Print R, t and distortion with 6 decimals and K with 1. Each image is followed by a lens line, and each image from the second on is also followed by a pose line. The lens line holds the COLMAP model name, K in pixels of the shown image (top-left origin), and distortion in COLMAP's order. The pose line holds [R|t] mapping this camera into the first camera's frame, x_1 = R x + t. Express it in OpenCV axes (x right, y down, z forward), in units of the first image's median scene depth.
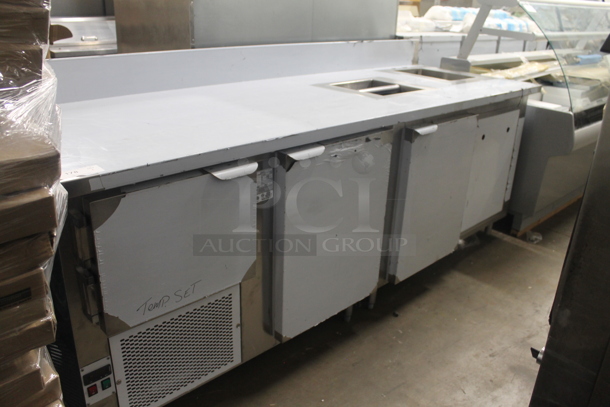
lens RADIAL K [[514.2, 0, 305.0], [0, 514.2, 203.5], [0, 0, 1]] dist [-0.090724, 0.006031]
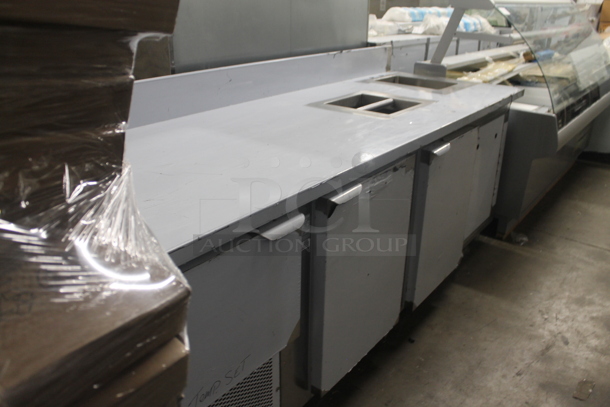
lens RADIAL K [[514.2, 0, 305.0], [0, 514.2, 203.5], [0, 0, 1]] dist [-0.090724, 0.006031]
pose [[0.987784, -0.080648, 0.133339, -0.104252], [0.079579, 0.996739, 0.013335, -0.055088], [-0.133980, -0.002561, 0.990981, 0.067303]]
